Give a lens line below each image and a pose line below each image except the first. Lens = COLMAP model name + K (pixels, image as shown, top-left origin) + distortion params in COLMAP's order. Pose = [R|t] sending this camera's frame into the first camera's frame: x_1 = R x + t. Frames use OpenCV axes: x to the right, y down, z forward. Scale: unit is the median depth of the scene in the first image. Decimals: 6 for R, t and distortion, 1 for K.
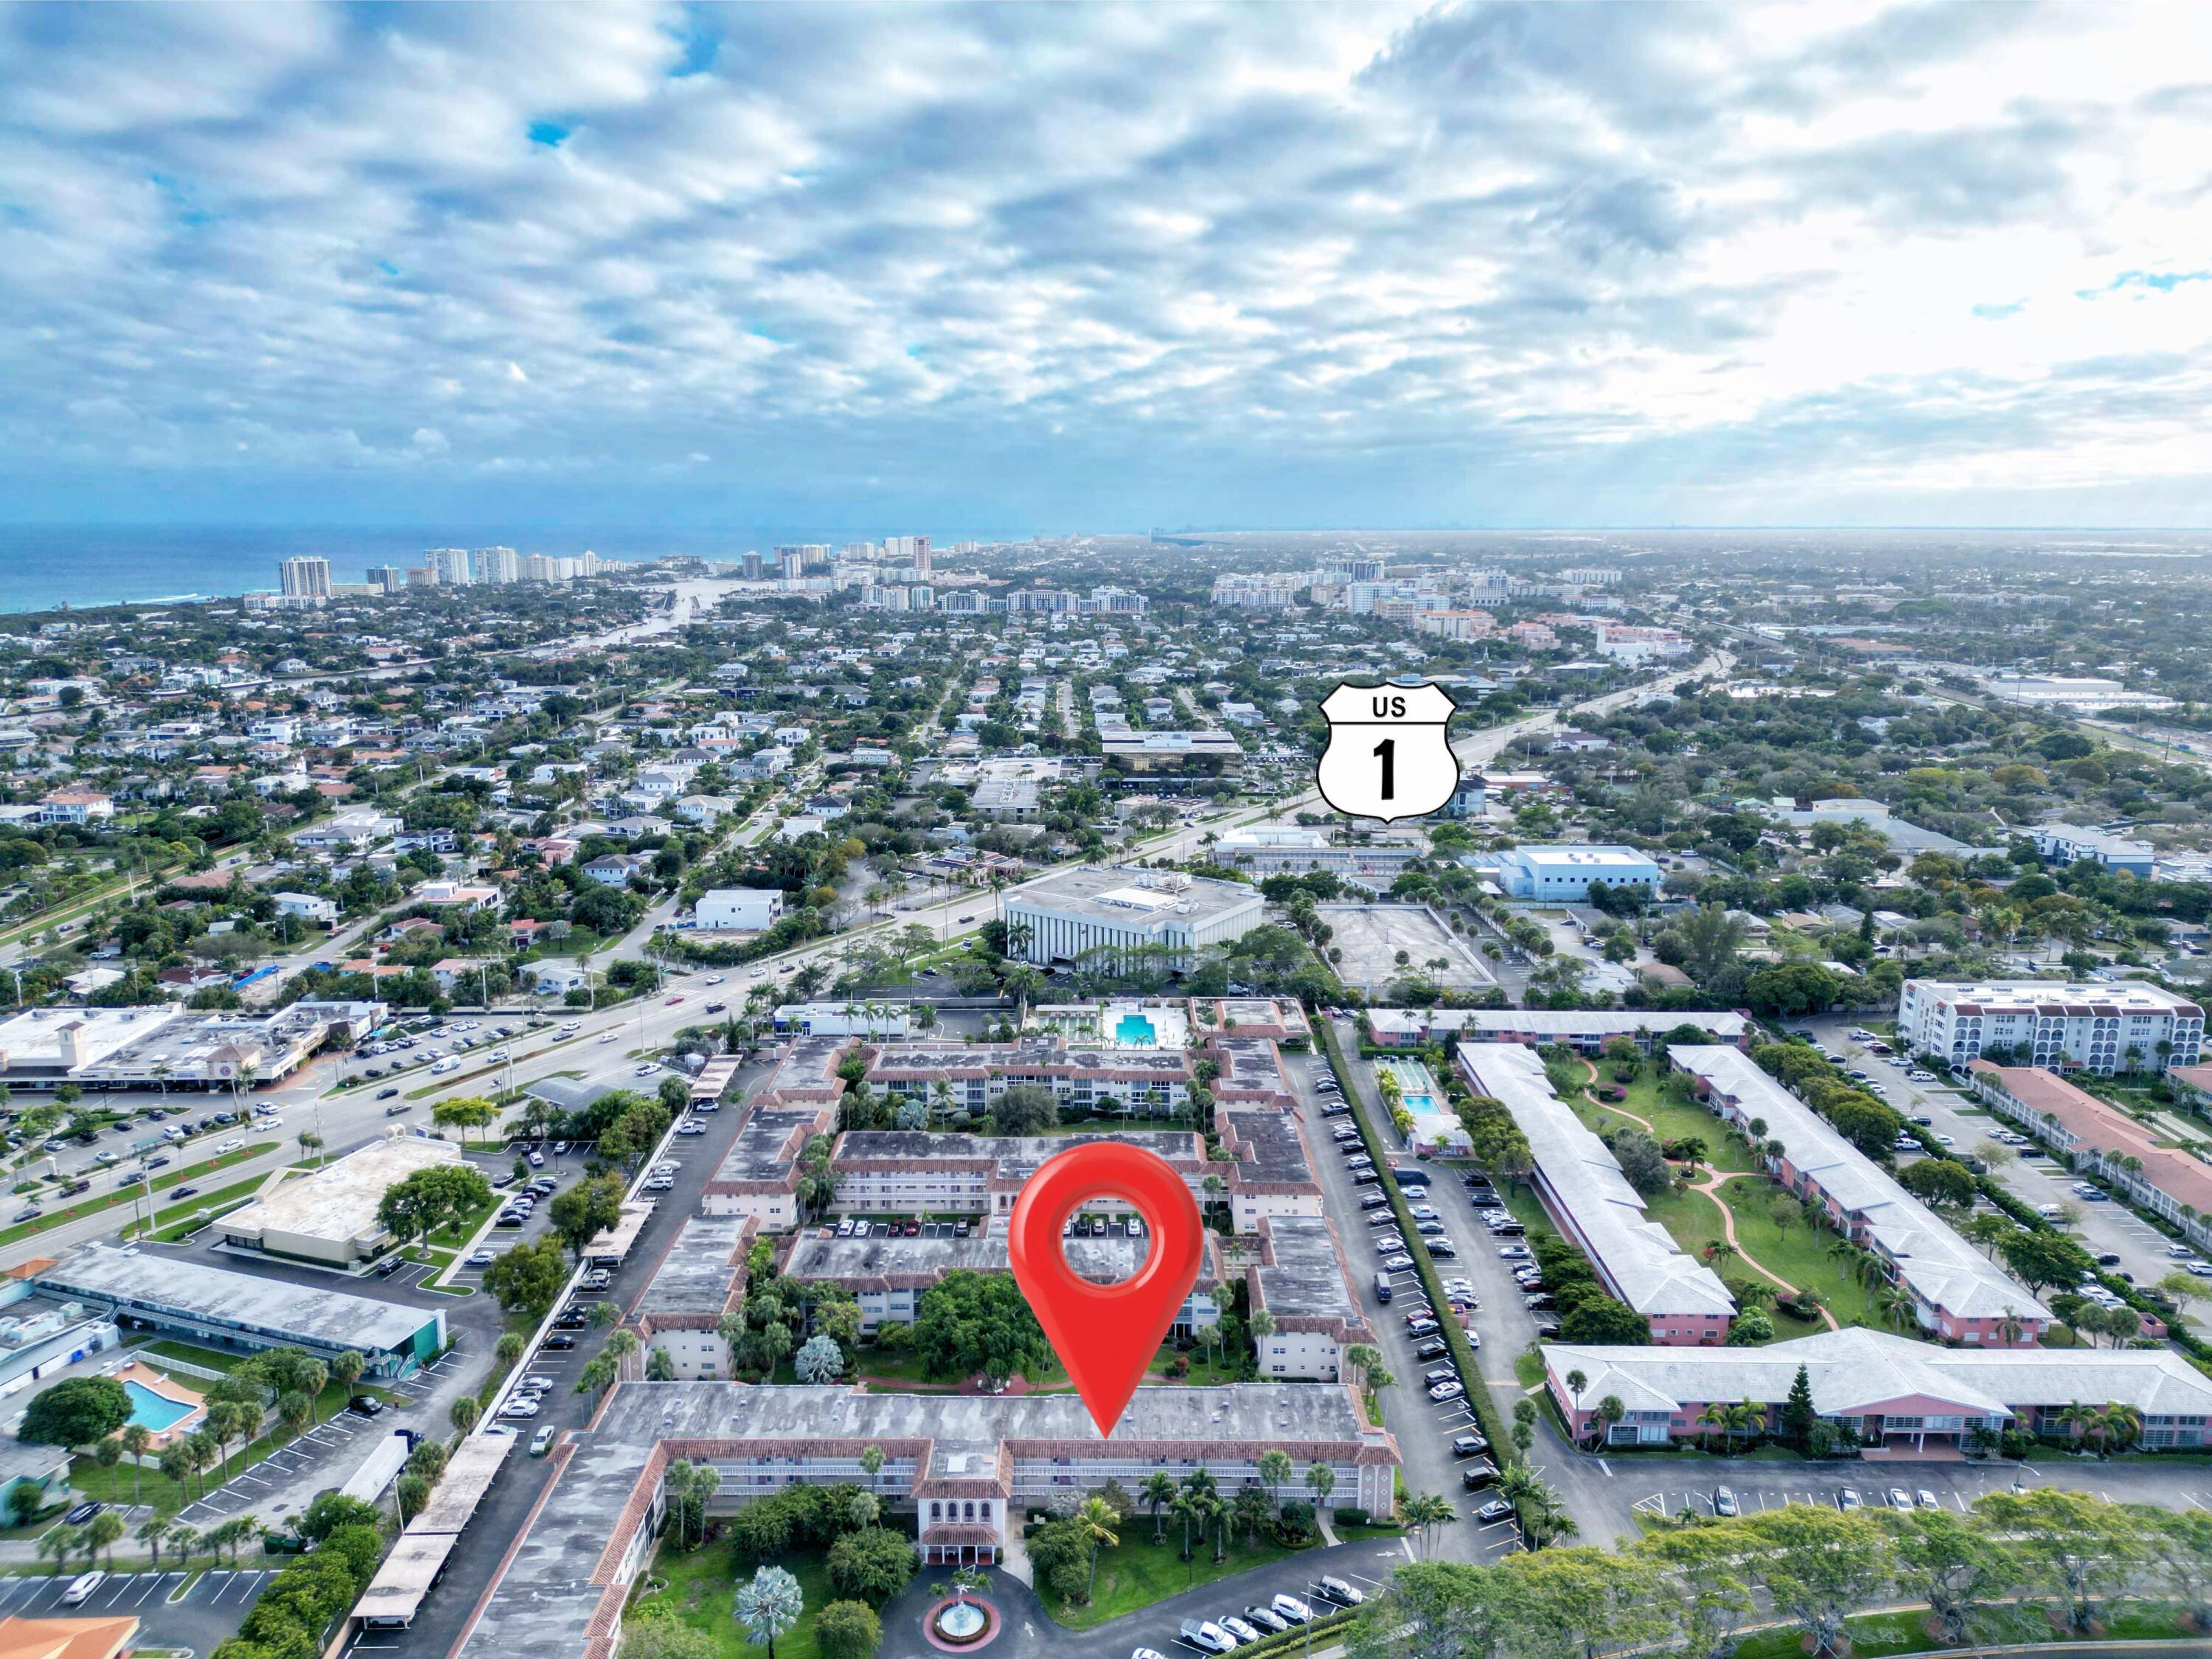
lens RADIAL K [[1529.6, 0, 1106.0], [0, 1529.6, 829.5], [0, 0, 1]] dist [0.088653, -0.082867]
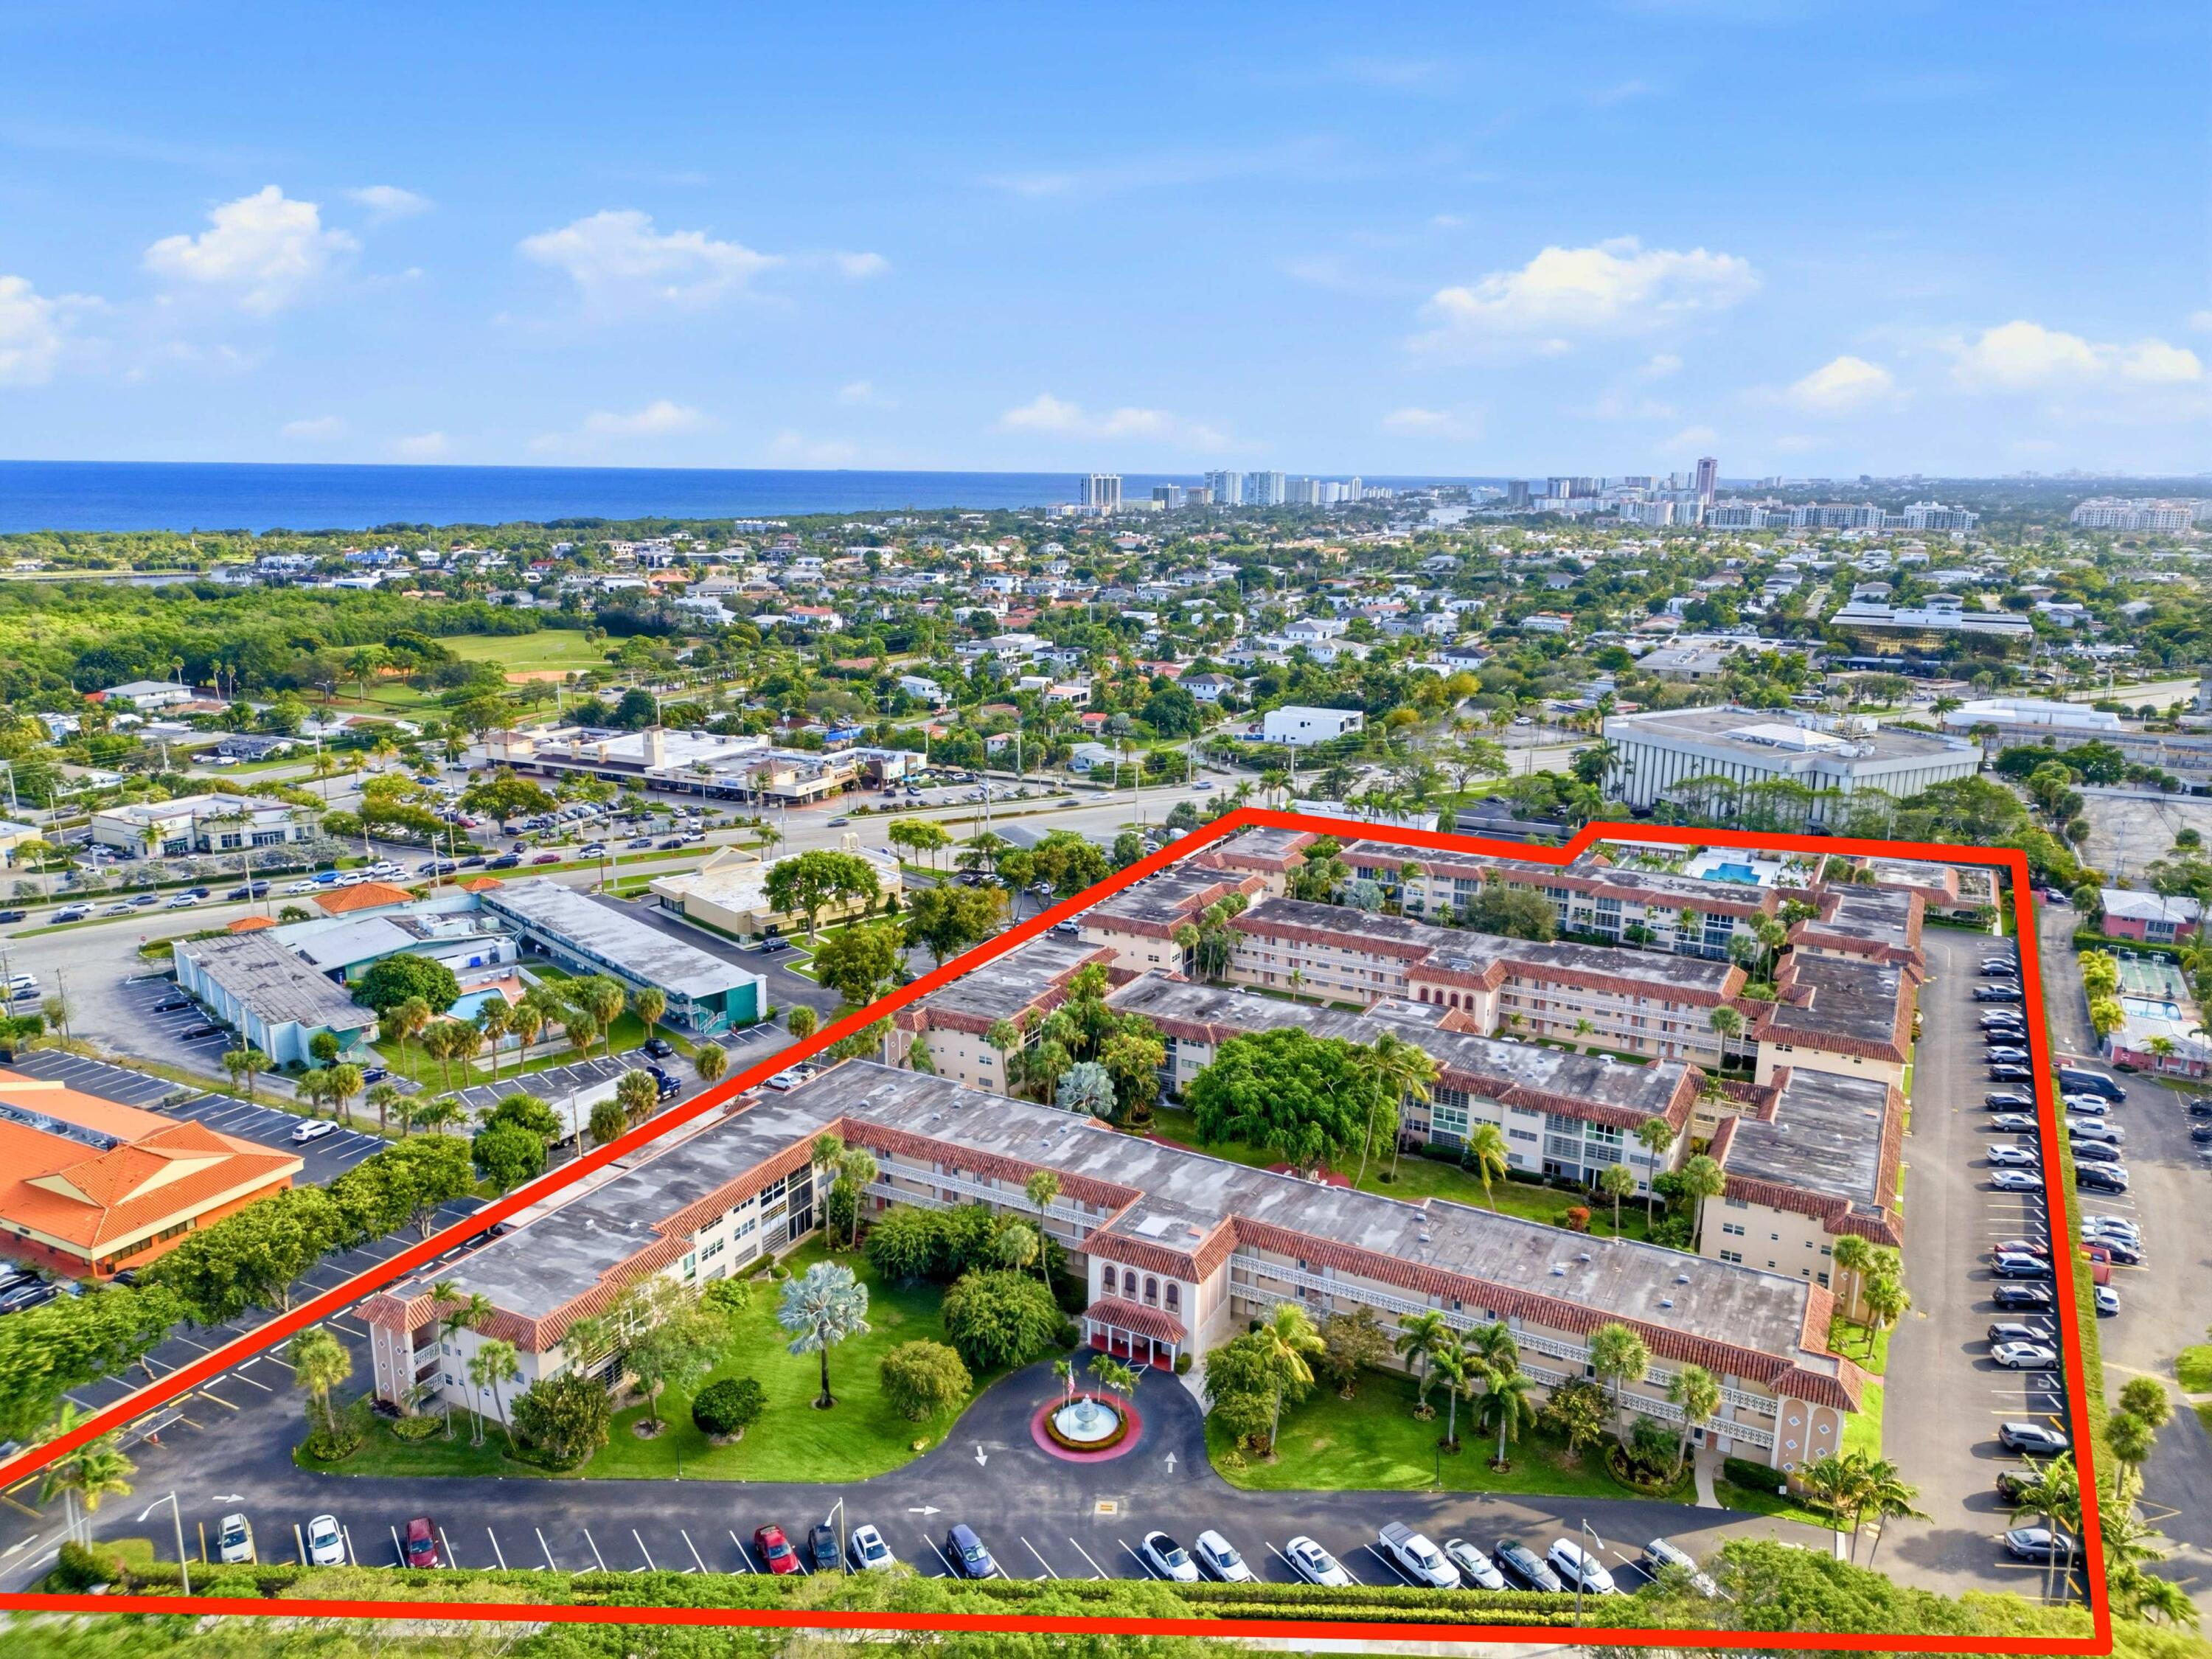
lens RADIAL K [[1532.1, 0, 1106.0], [0, 1532.1, 829.5], [0, 0, 1]] dist [0.100004, -0.121464]
pose [[0.882107, 0.110686, -0.457861, 0.136413], [-0.096731, 0.993850, 0.053899, 0.138014], [0.461011, -0.003255, 0.887389, 0.259731]]
